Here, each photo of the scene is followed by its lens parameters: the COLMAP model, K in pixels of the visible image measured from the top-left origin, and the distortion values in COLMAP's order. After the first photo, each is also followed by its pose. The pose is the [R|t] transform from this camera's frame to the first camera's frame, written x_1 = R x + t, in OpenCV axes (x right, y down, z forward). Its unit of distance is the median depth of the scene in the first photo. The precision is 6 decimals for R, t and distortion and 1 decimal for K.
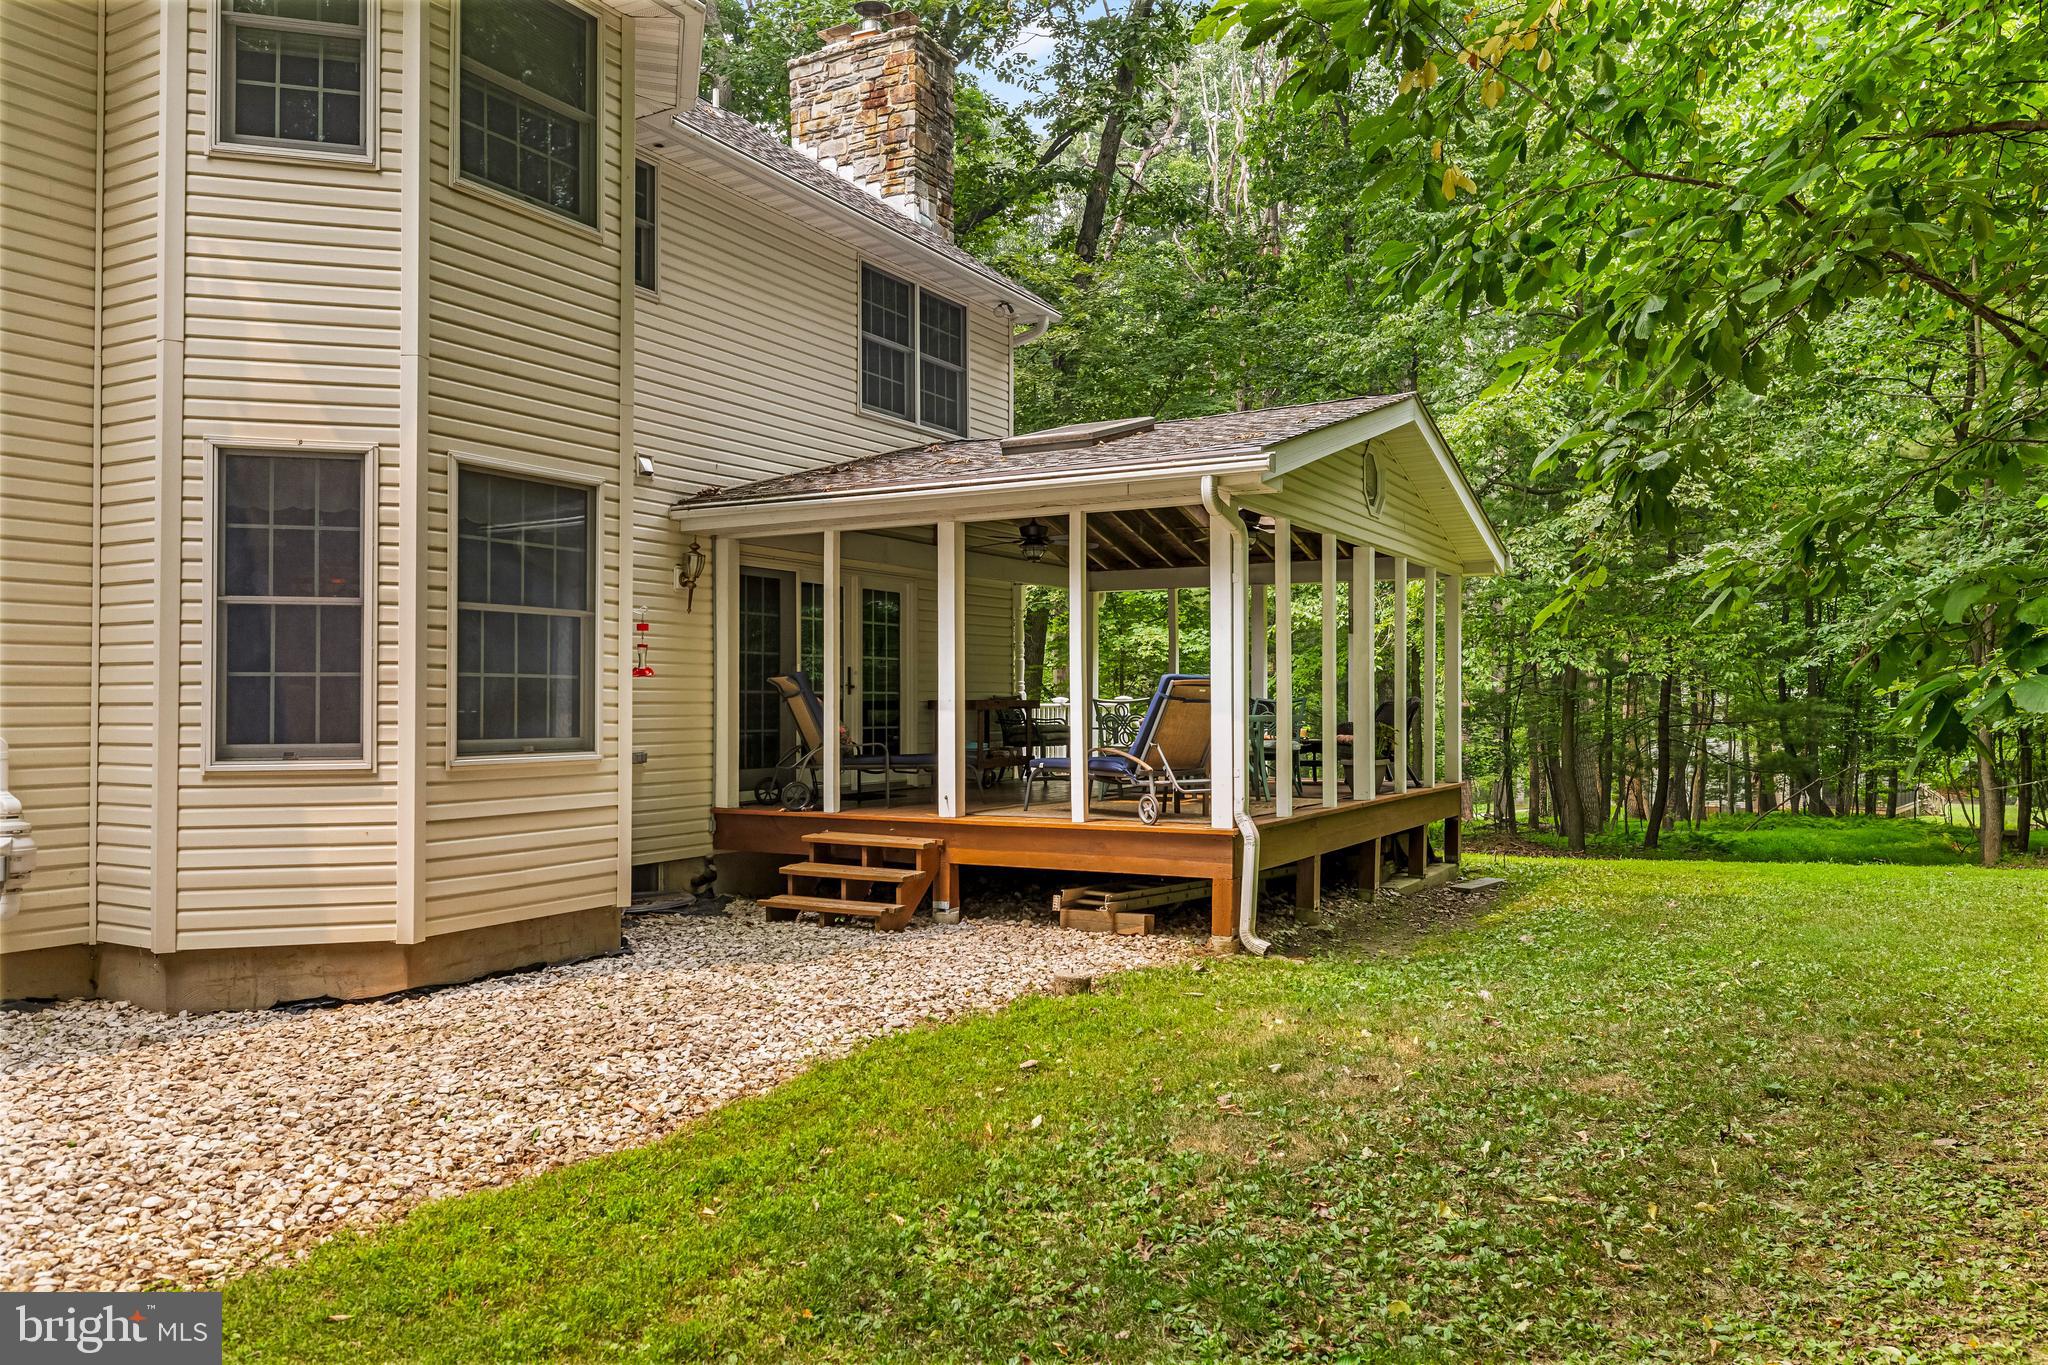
lens RADIAL K [[1475.0, 0, 1024.6], [0, 1475.0, 687.0], [0, 0, 1]] dist [0.005769, 0.000173]
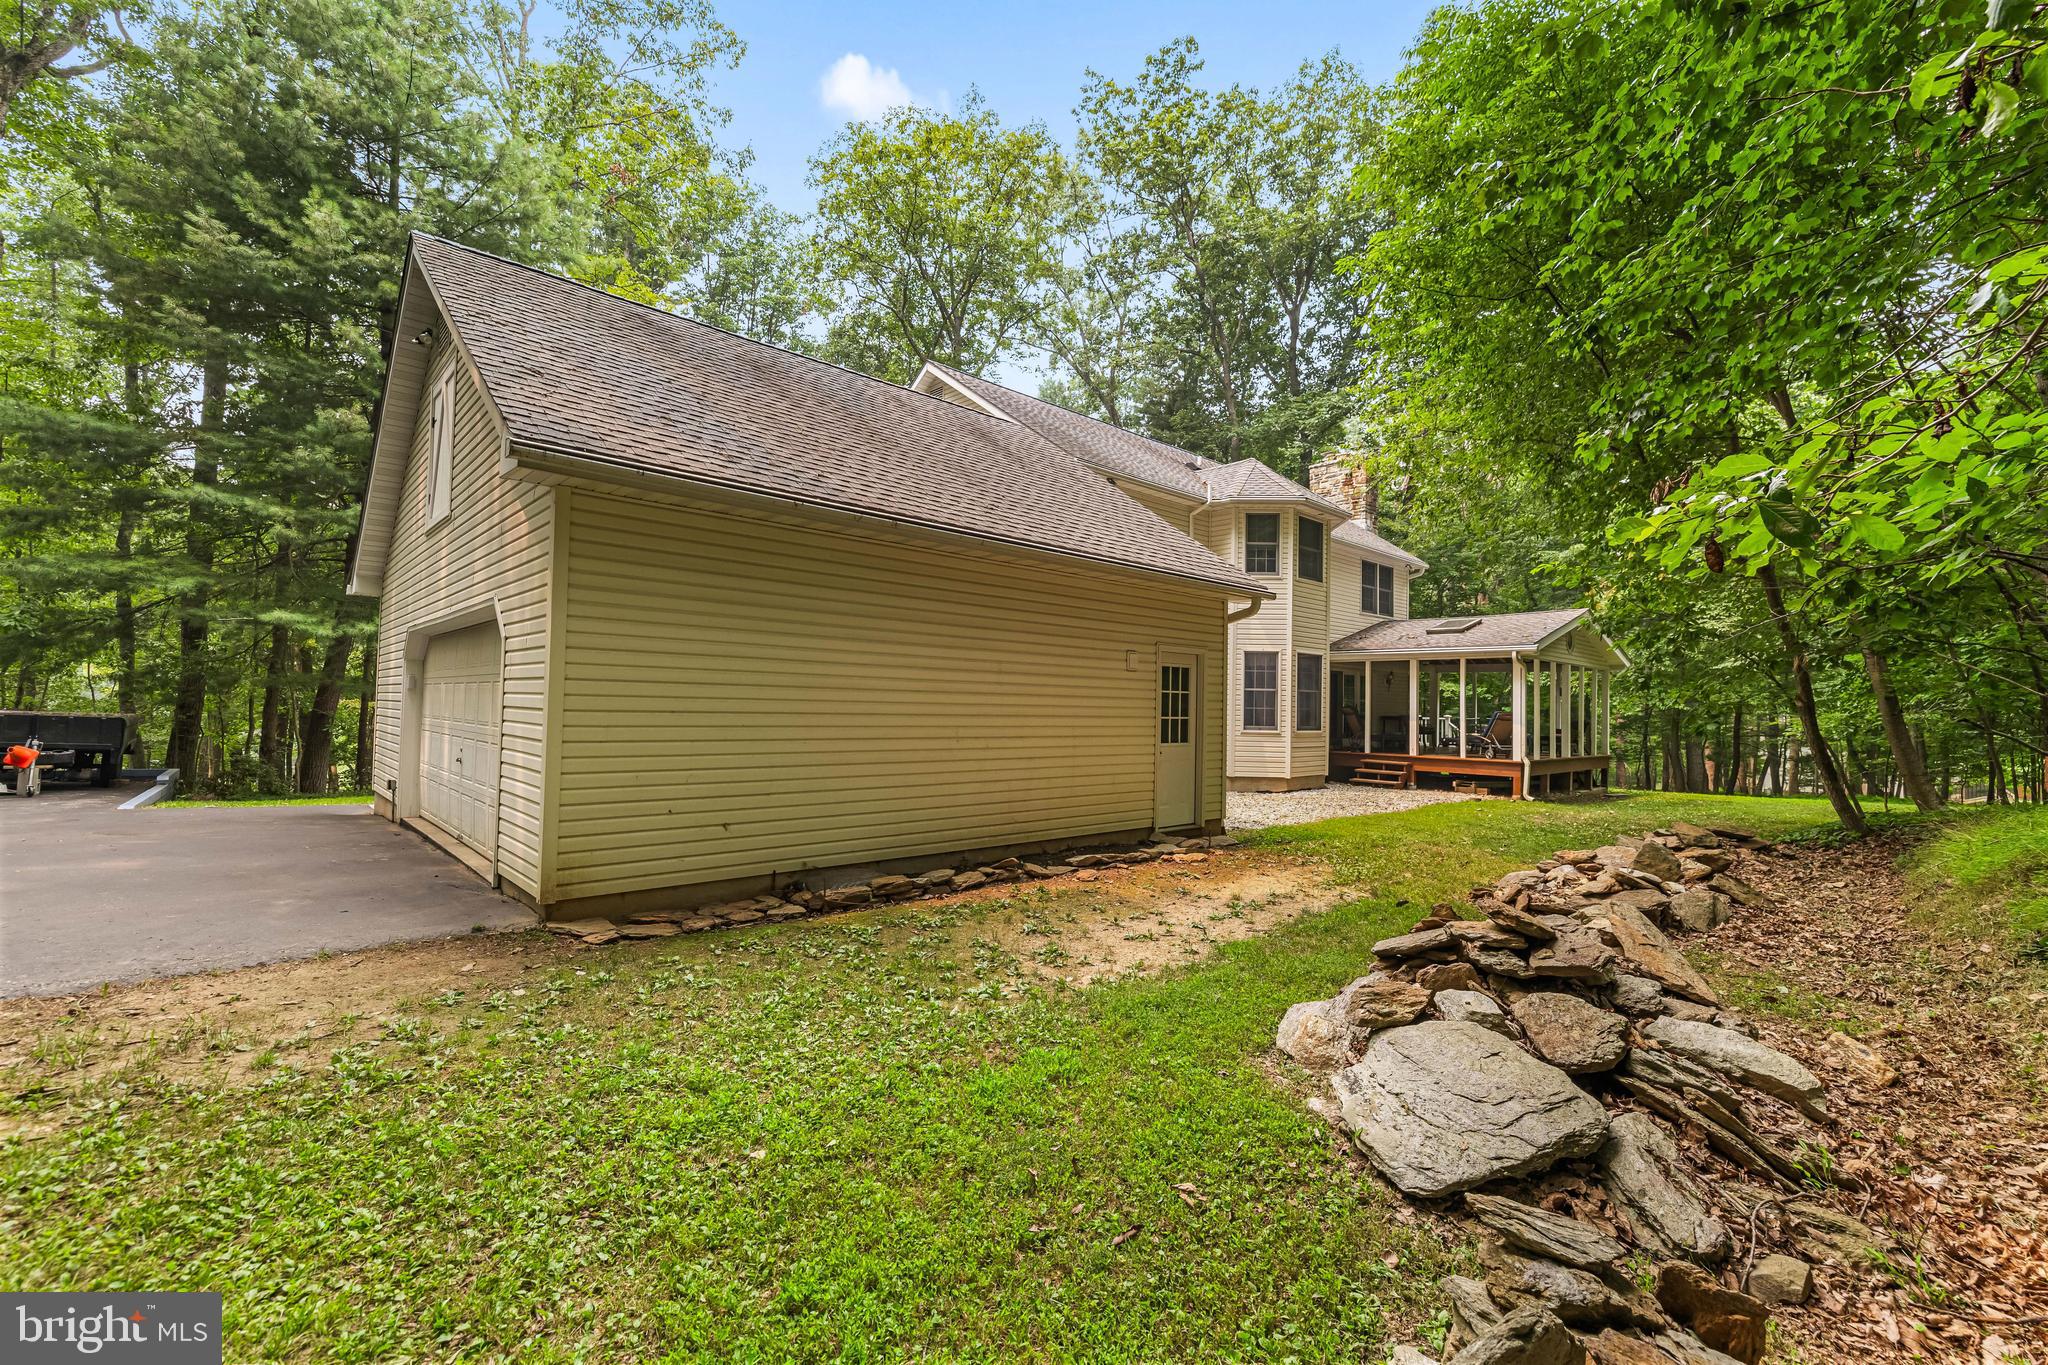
lens RADIAL K [[866.7, 0, 1021.9], [0, 866.7, 681.5], [0, 0, 1]] dist [-0.001383, -0.000021]
pose [[0.949376, 0.013112, -0.313868, -0.263496], [-0.019532, 0.999659, -0.017319, -0.019368], [0.313534, 0.022573, 0.949308, -0.984044]]
